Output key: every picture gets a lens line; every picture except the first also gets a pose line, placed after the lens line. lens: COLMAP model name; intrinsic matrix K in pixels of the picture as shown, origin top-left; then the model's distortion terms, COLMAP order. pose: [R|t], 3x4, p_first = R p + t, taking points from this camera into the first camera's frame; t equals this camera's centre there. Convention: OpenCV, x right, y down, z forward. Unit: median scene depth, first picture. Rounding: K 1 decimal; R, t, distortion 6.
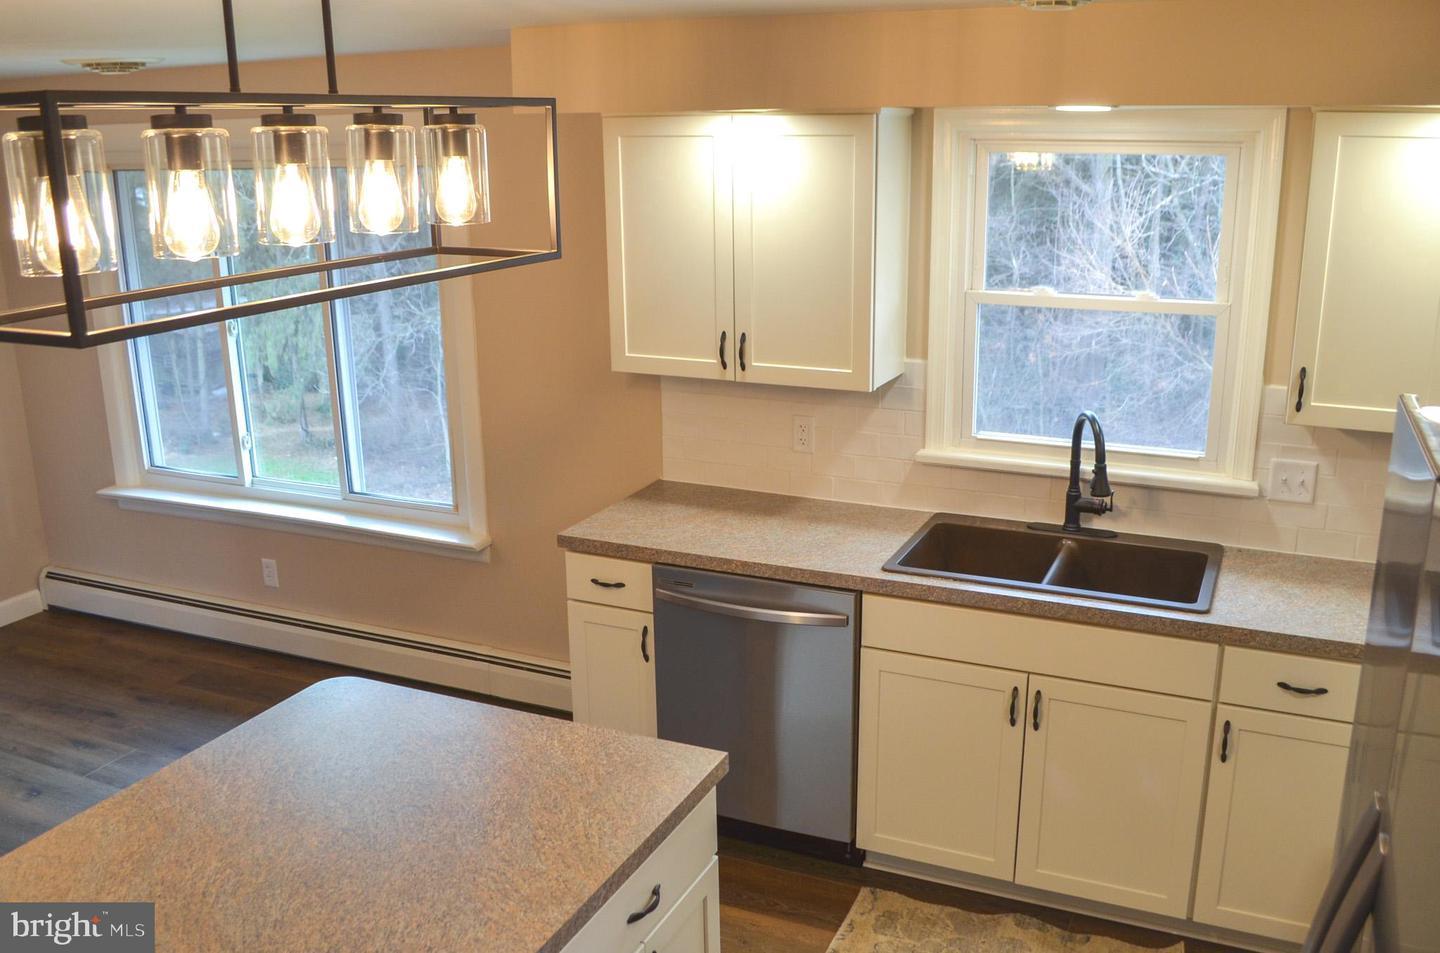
lens RADIAL K [[1269.7, 0, 746.1], [0, 1269.7, 483.2], [0, 0, 1]] dist [-0.077772, 0.007662]
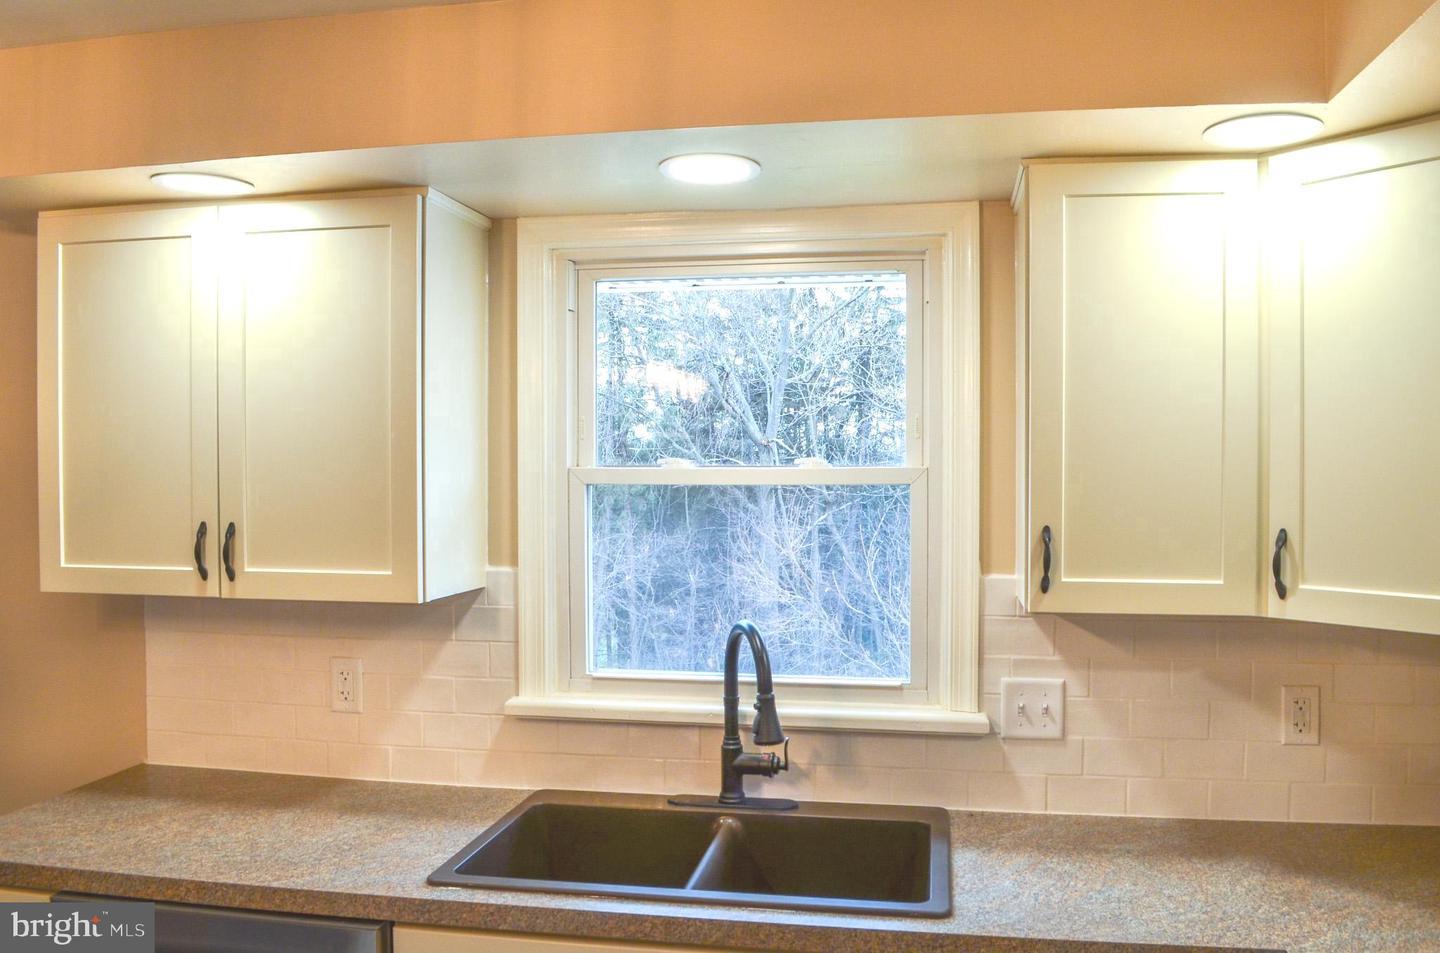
lens RADIAL K [[1183.5, 0, 748.4], [0, 1183.5, 482.4], [0, 0, 1]] dist [-0.083508, 0.008381]
pose [[0.968053, 0.004264, 0.250711, 0.105763], [0.060125, 0.966739, -0.248596, 0.028111], [-0.243432, 0.255728, 0.935598, 0.357948]]
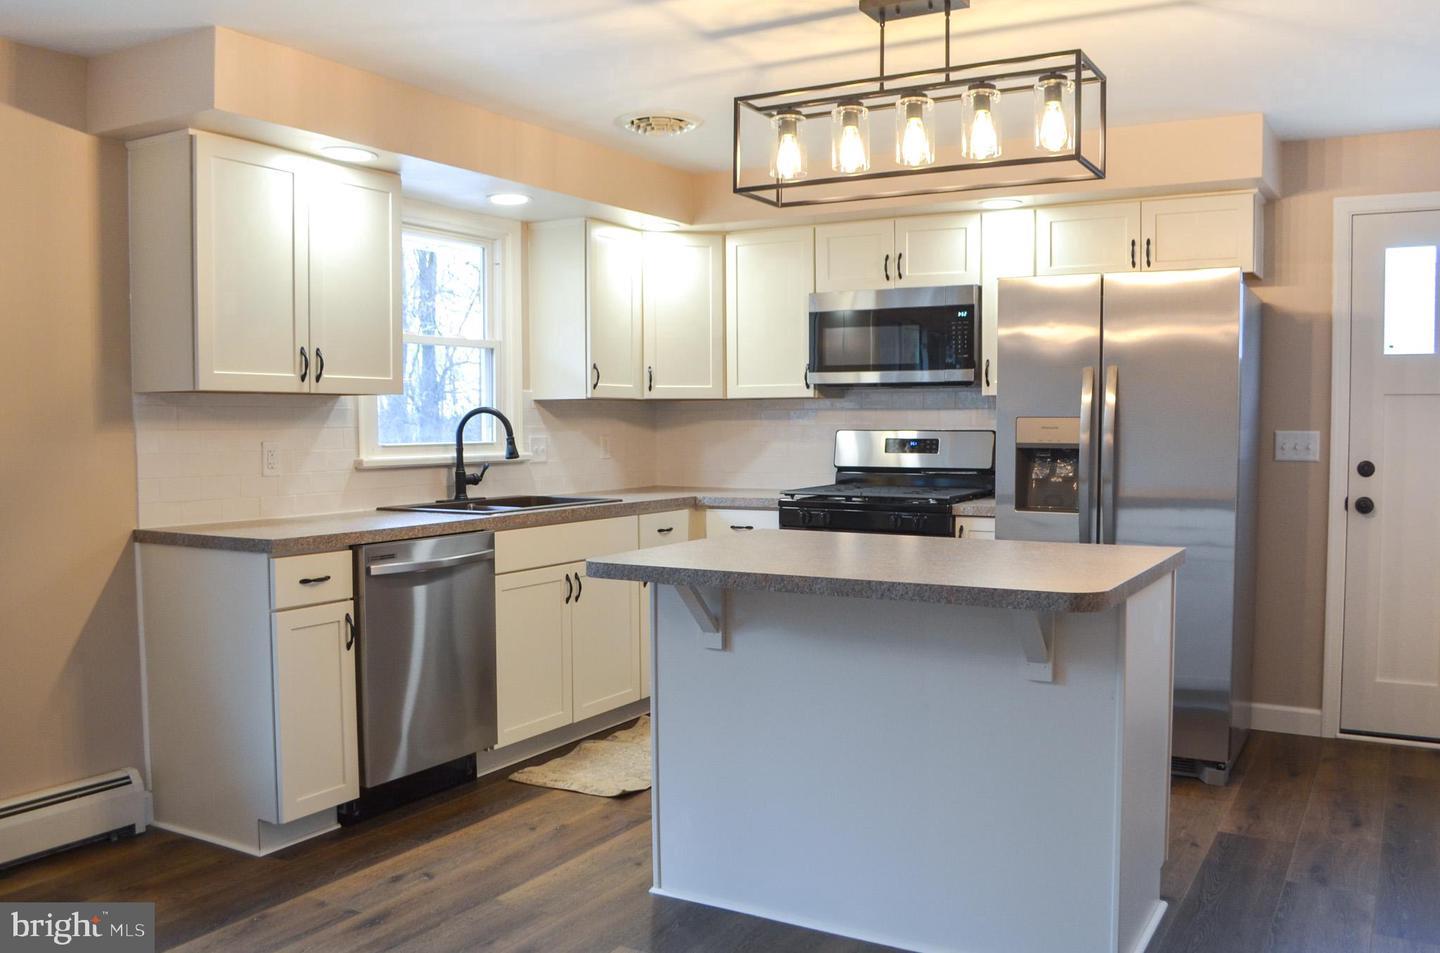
lens RADIAL K [[1208.0, 0, 738.0], [0, 1208.0, 488.4], [0, 0, 1]] dist [-0.075667, 0.001312]
pose [[0.100754, -0.047672, 0.993769, -1.014414], [0.271376, 0.962293, 0.018648, 0.082006], [-0.957185, 0.267806, 0.109892, 0.555258]]
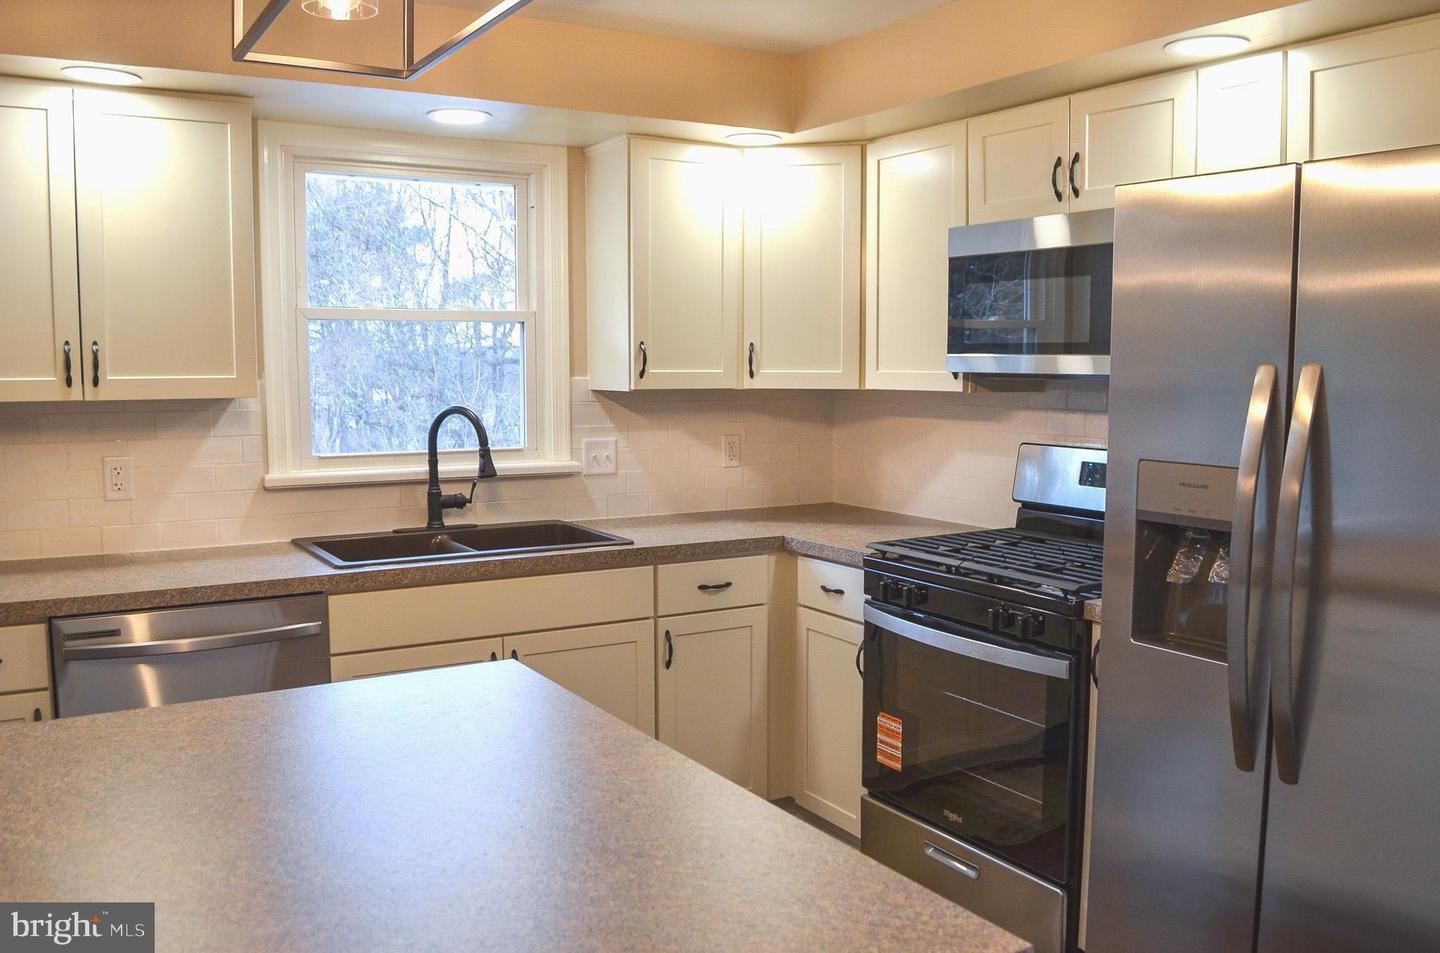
lens RADIAL K [[1229.9, 0, 747.4], [0, 1229.9, 492.6], [0, 0, 1]] dist [-0.075434, -0.002912]
pose [[0.558721, -0.079379, 0.825548, -0.424863], [0.217783, 0.974519, -0.053690, 0.117205], [-0.800251, 0.209788, 0.561772, 0.219108]]
